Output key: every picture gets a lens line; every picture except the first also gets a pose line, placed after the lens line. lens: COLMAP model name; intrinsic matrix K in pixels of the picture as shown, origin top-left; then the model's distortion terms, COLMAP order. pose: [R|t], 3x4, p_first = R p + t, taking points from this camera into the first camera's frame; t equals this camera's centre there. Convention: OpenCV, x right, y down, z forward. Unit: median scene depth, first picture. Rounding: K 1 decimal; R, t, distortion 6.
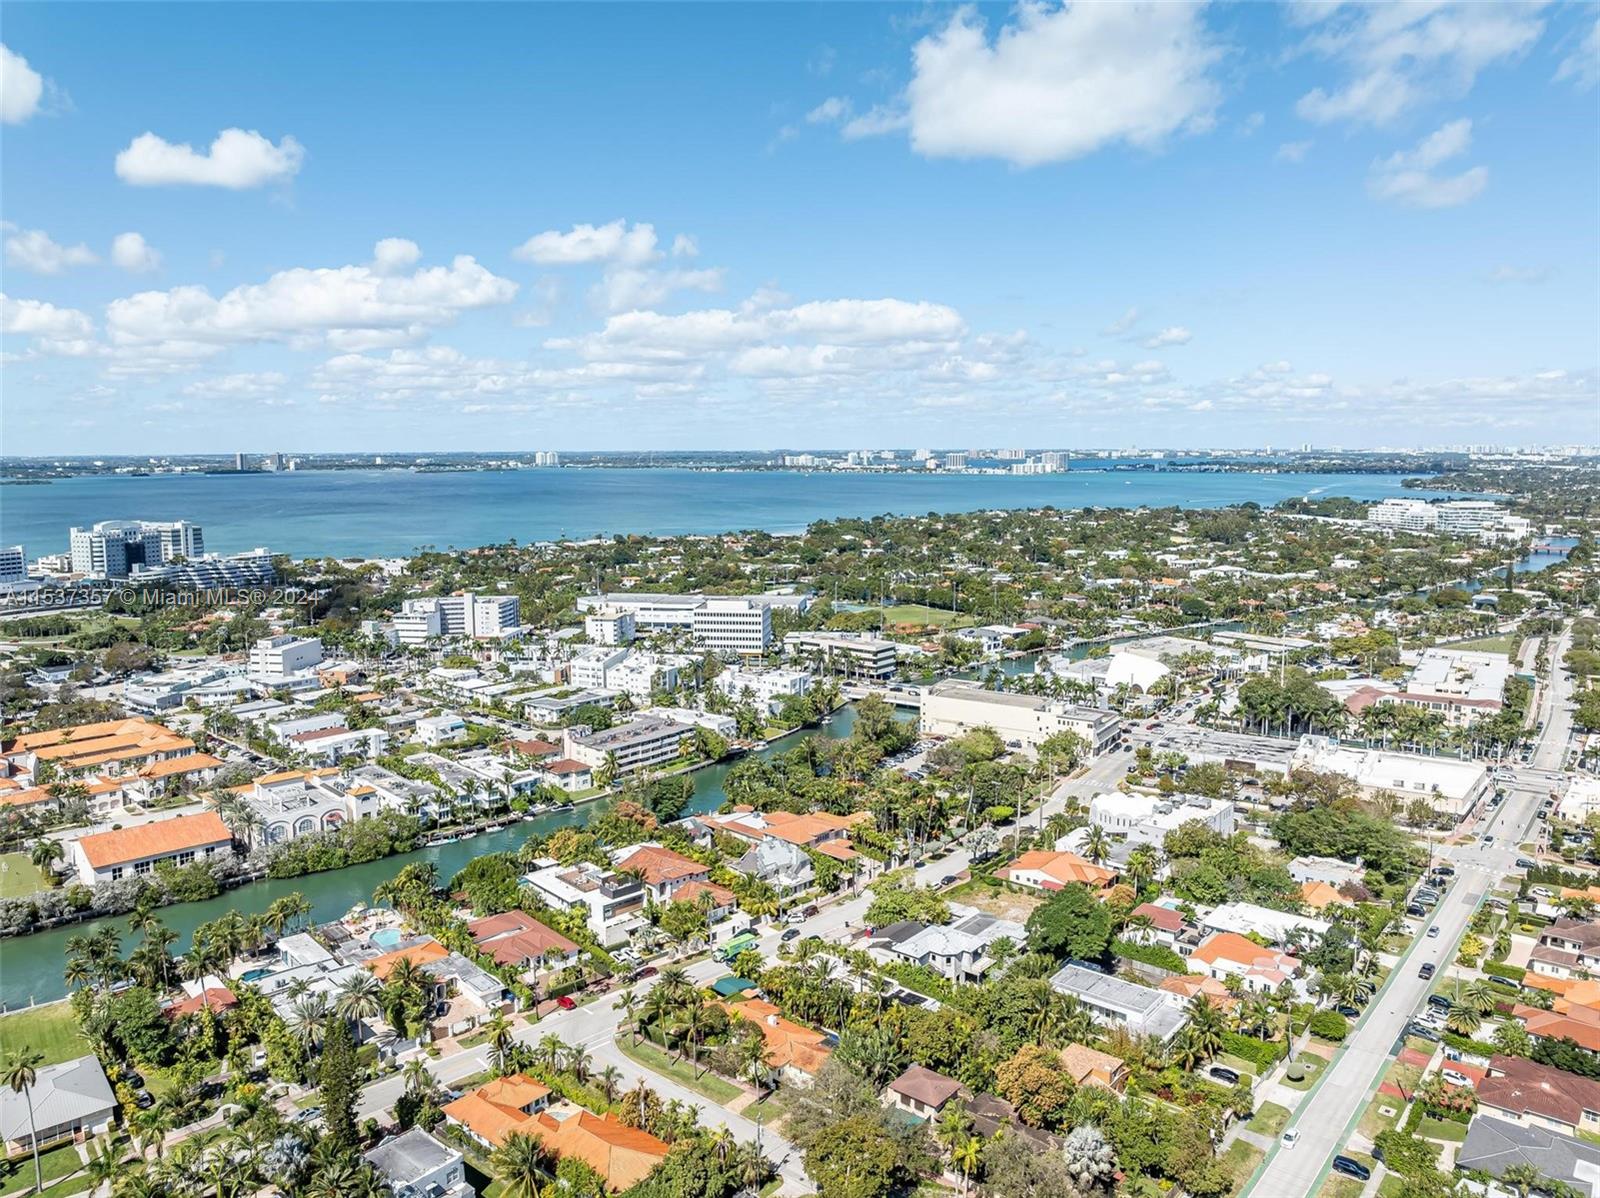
lens RADIAL K [[1161.1, 0, 806.0], [0, 1161.1, 654.5], [0, 0, 1]] dist [-0.043133, -0.000158]
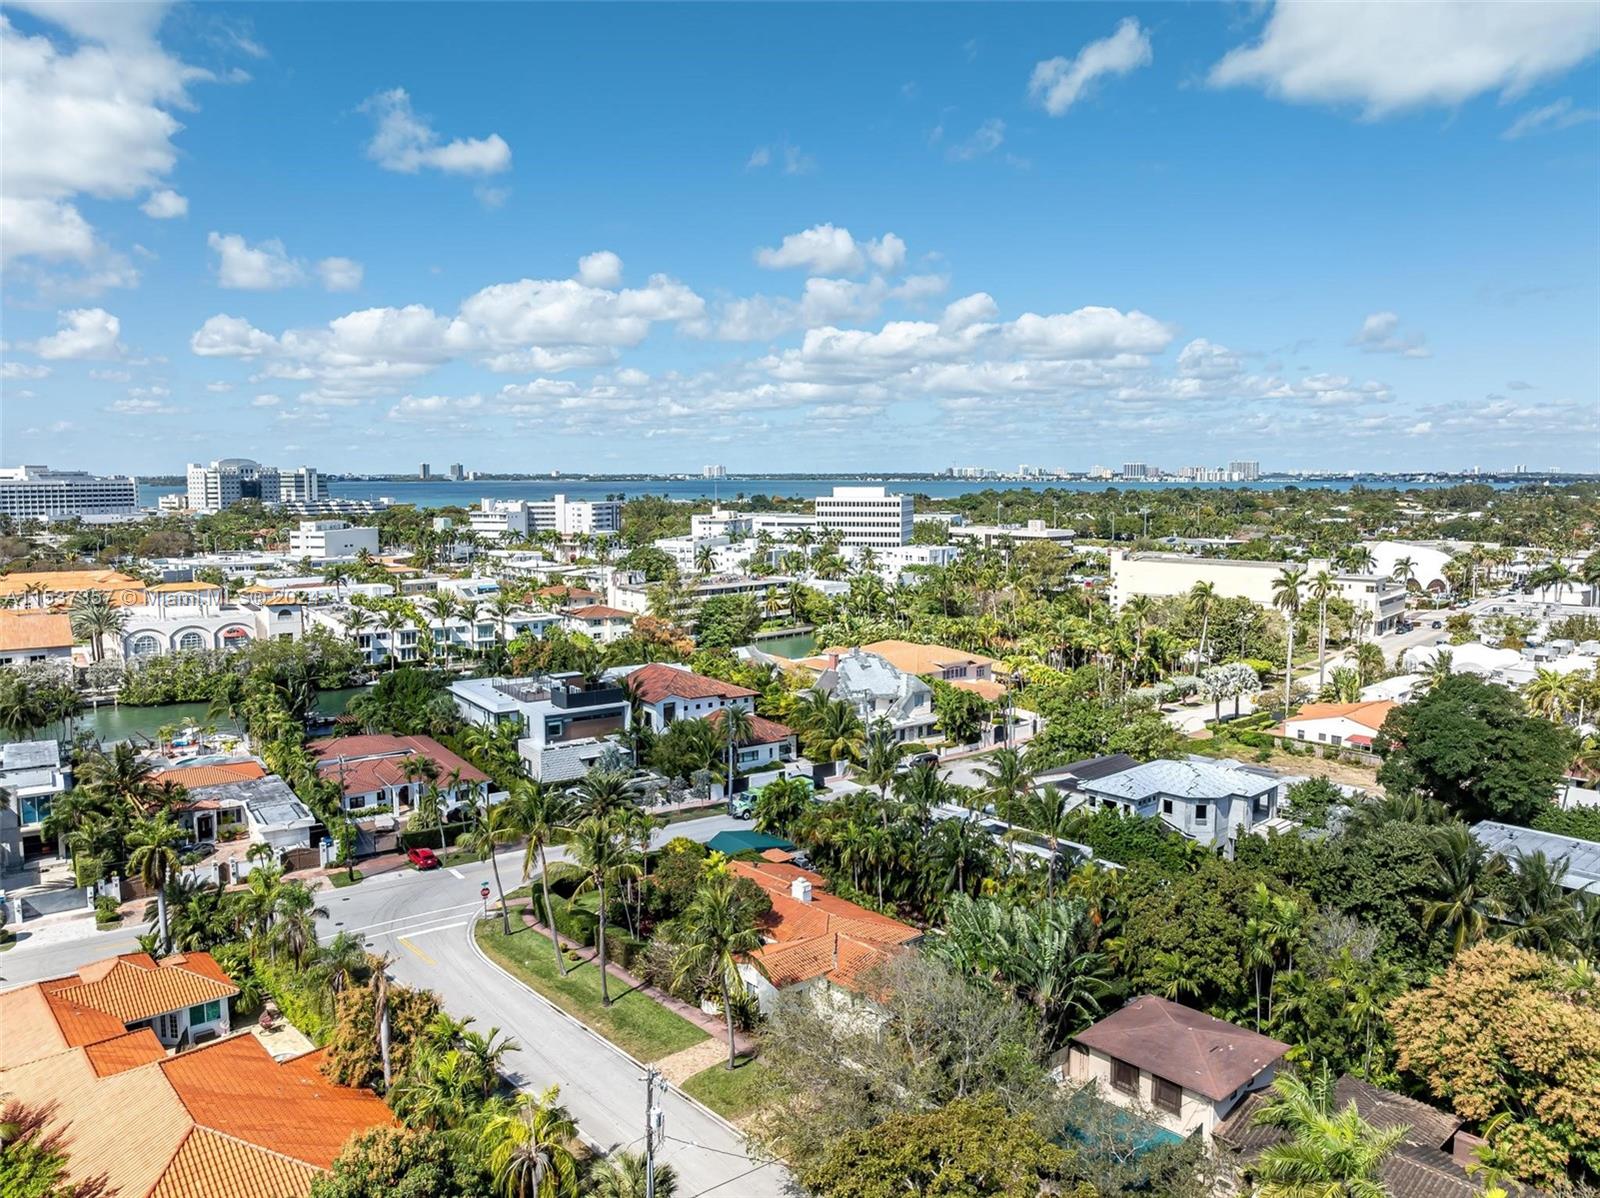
lens RADIAL K [[1161.1, 0, 804.2], [0, 1161.1, 603.7], [0, 0, 1]] dist [-0.043133, -0.000158]
pose [[0.989223, 0.020380, -0.144992, 0.029852], [-0.030636, 0.997156, -0.068862, 0.215849], [0.143176, 0.072562, 0.987034, 0.505056]]
